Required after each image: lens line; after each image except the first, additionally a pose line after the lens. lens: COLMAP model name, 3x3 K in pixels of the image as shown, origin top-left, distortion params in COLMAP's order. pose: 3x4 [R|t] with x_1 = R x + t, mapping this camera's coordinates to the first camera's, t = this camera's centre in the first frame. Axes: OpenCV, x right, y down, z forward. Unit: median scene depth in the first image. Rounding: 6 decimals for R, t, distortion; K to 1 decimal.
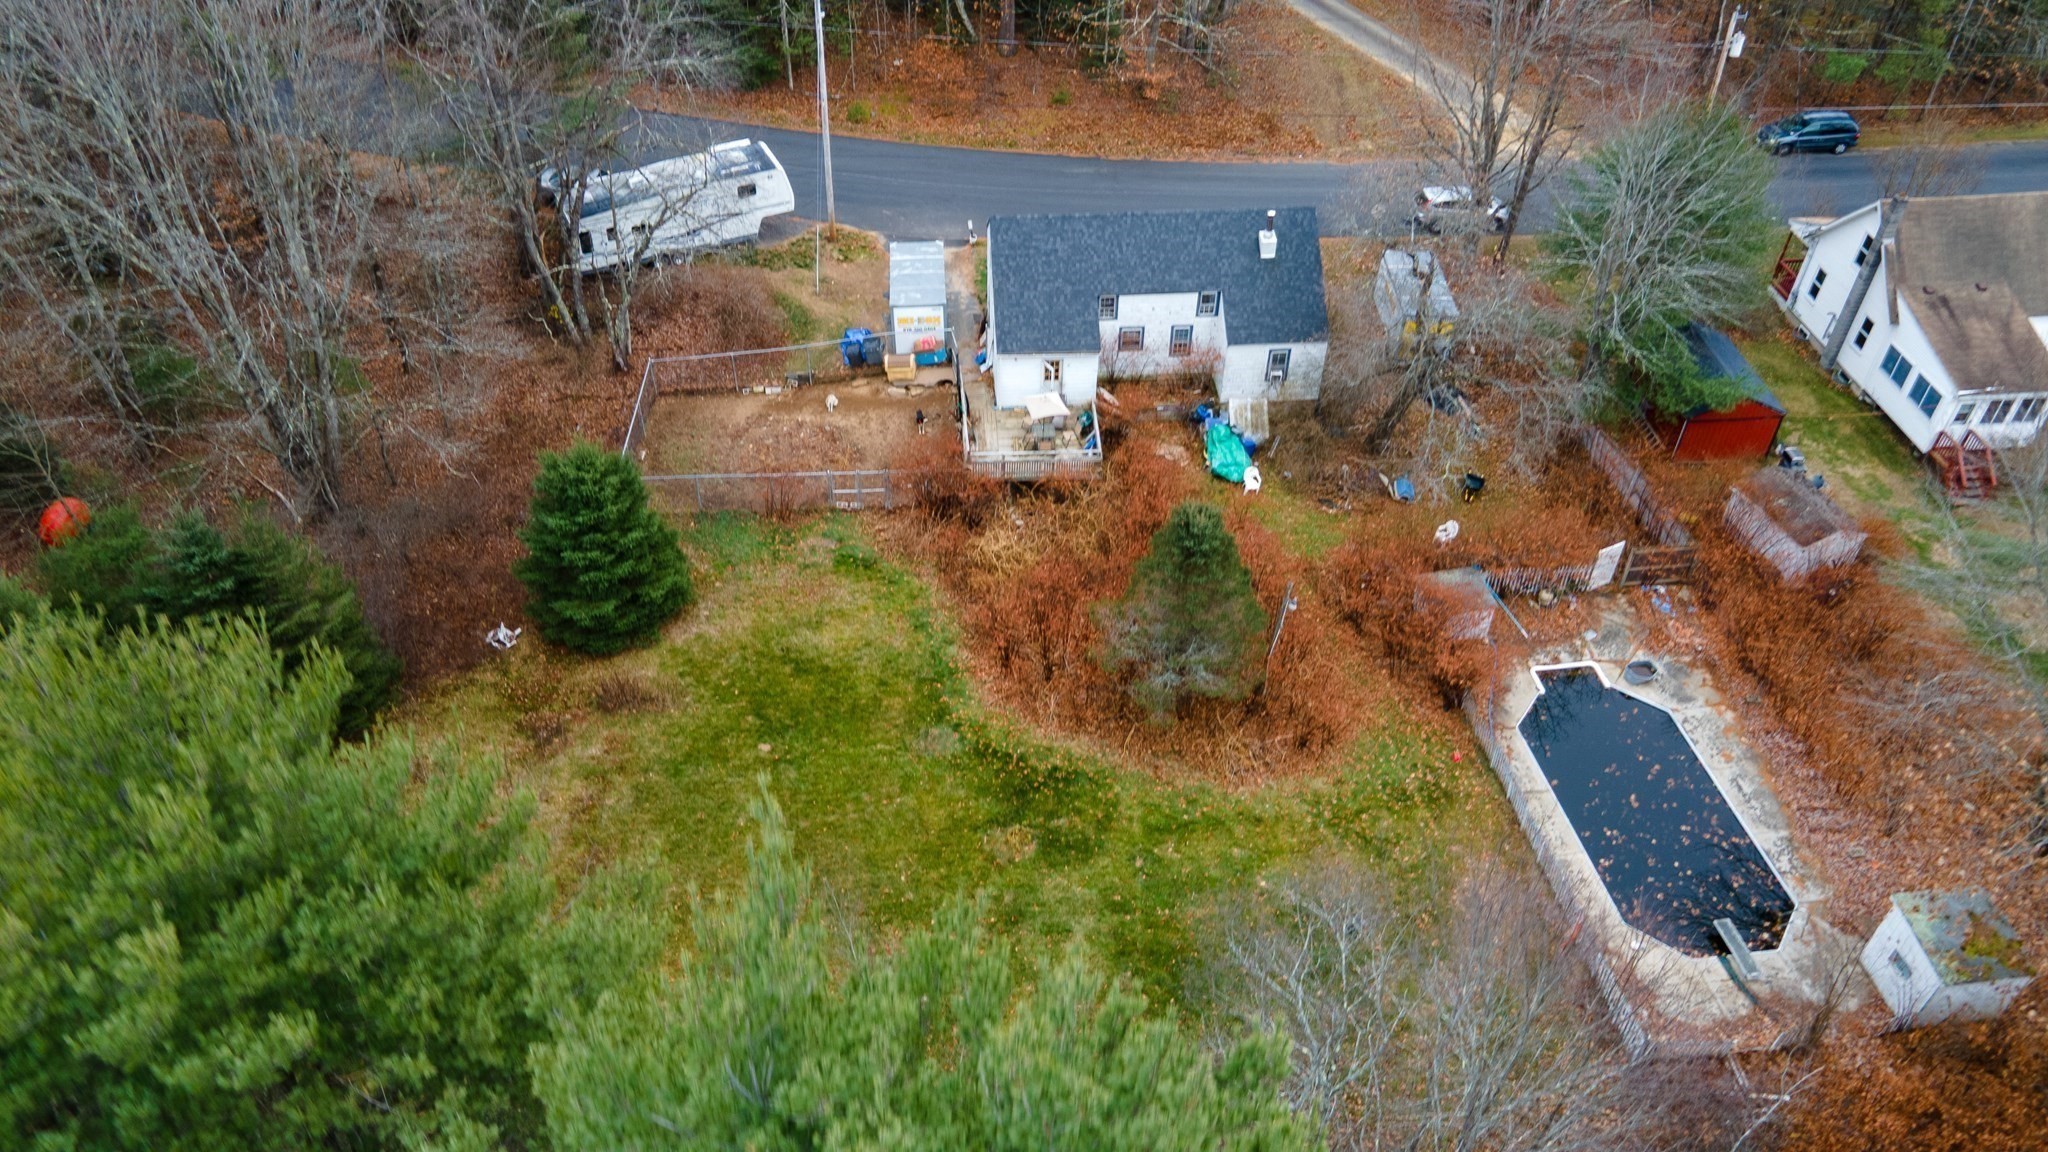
lens RADIAL K [[1461.9, 0, 1015.4], [0, 1461.9, 582.2], [0, 0, 1]] dist [0.023858, 0.027481]
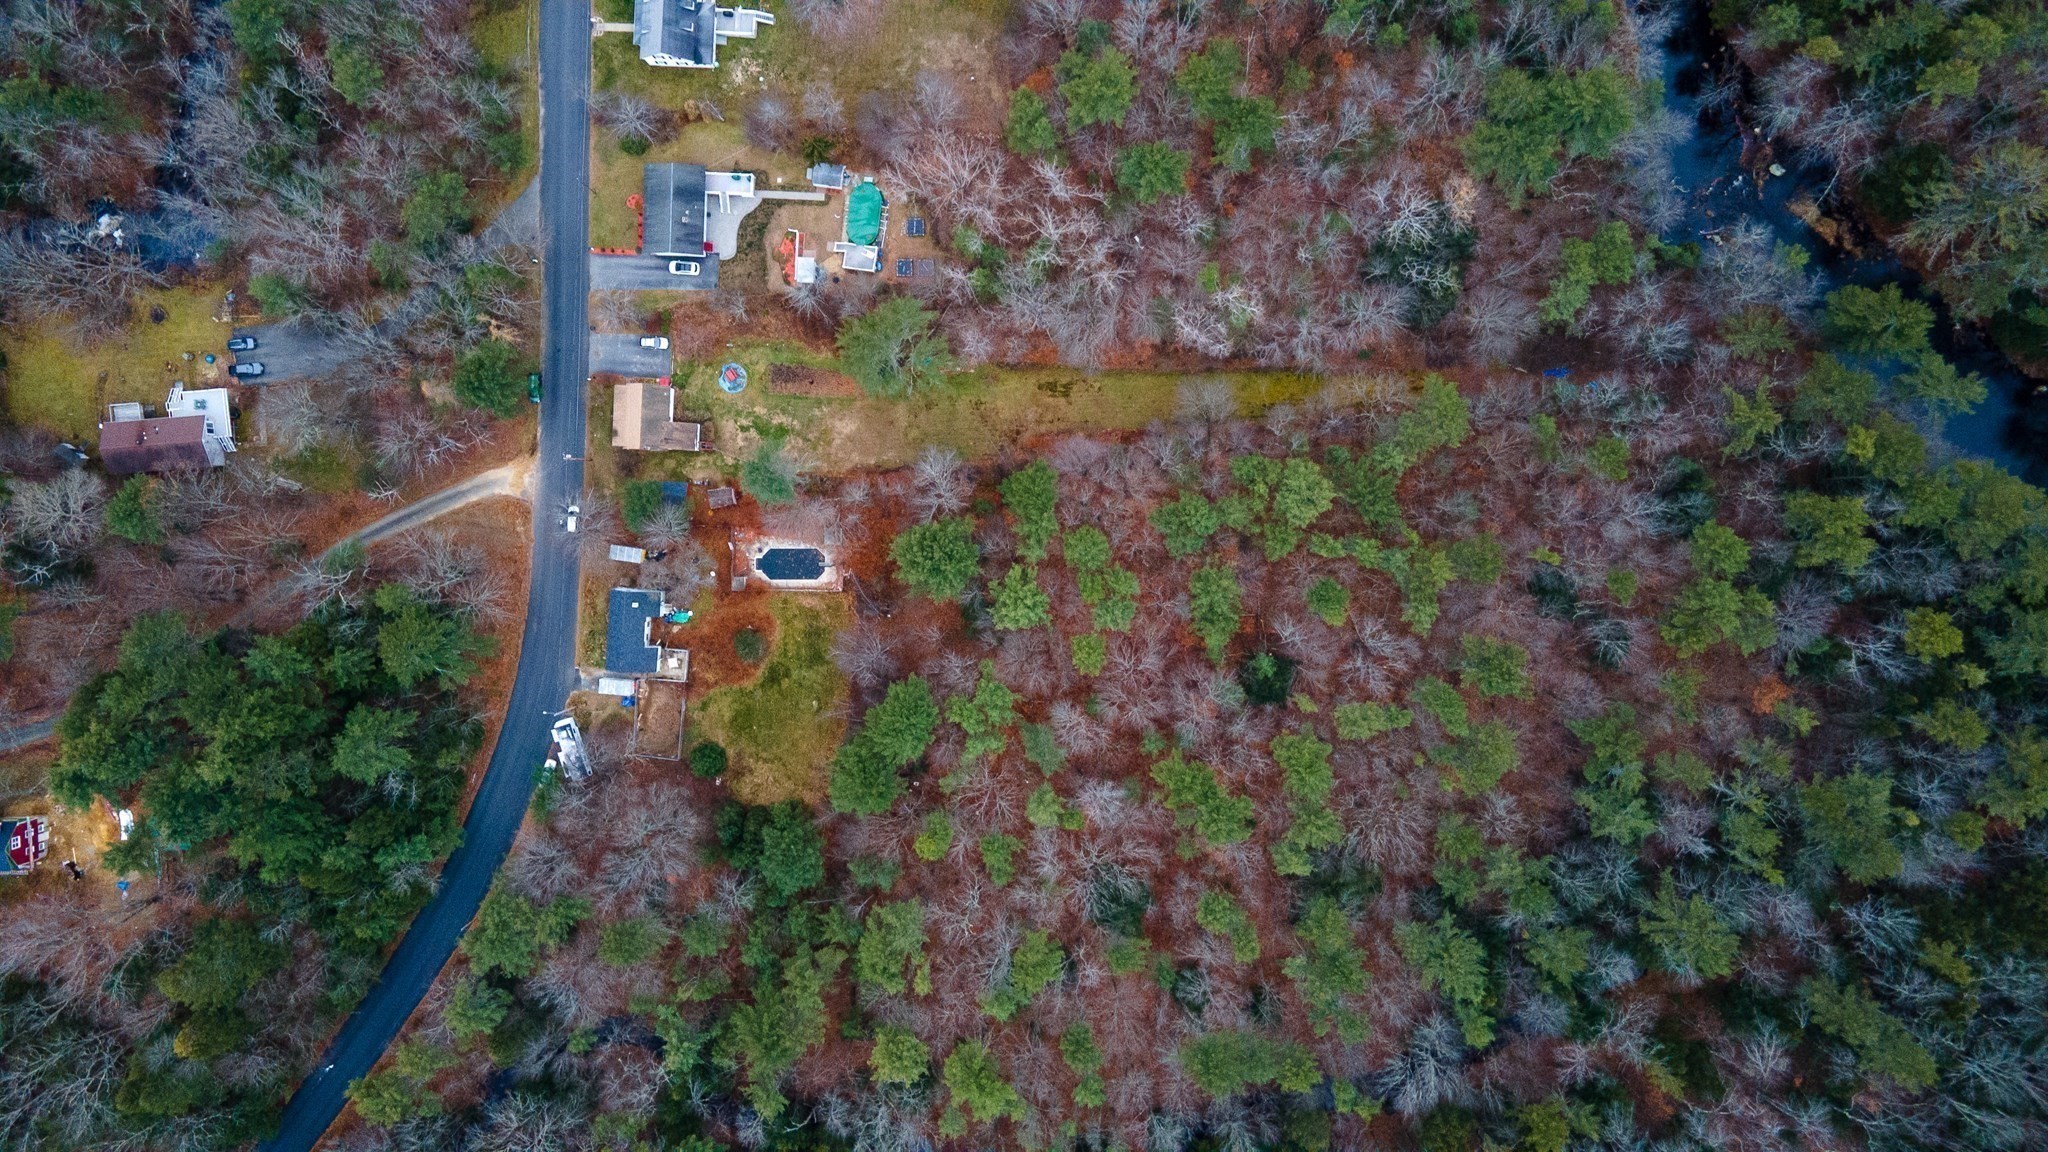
lens RADIAL K [[1461.9, 0, 1023.8], [0, 1461.9, 558.4], [0, 0, 1]] dist [0.023858, 0.027481]
pose [[0.141701, -0.988824, -0.046336, 0.668004], [0.679812, 0.063180, 0.730660, -2.578059], [-0.719567, -0.135035, 0.681167, -2.622658]]
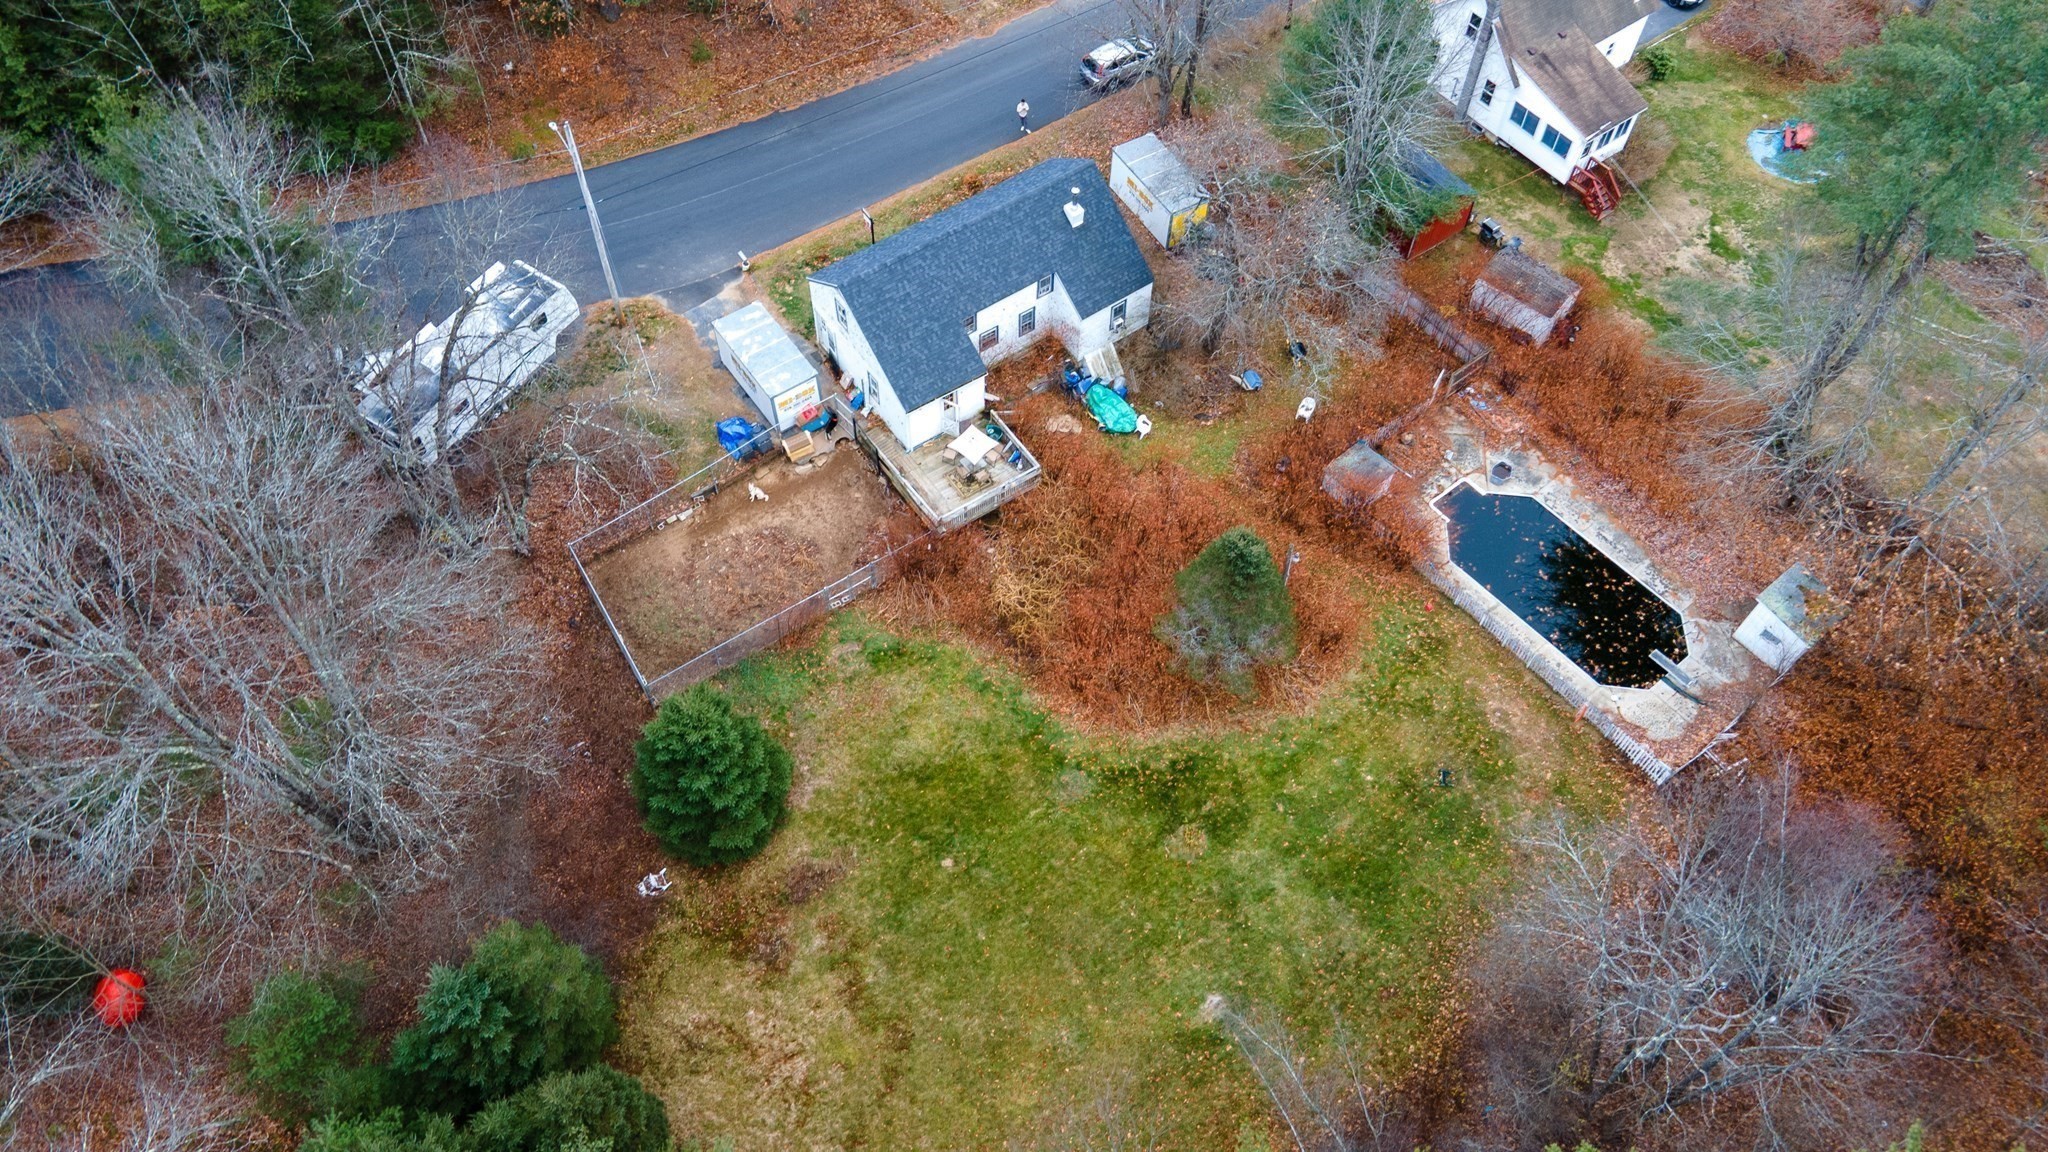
lens RADIAL K [[1461.9, 0, 1014.4], [0, 1461.9, 563.9], [0, 0, 1]] dist [0.023858, 0.027481]
pose [[0.856661, -0.430638, 0.284049, -0.300266], [0.347315, 0.888575, 0.299678, -0.357242], [-0.381451, -0.158068, 0.910774, -0.015475]]
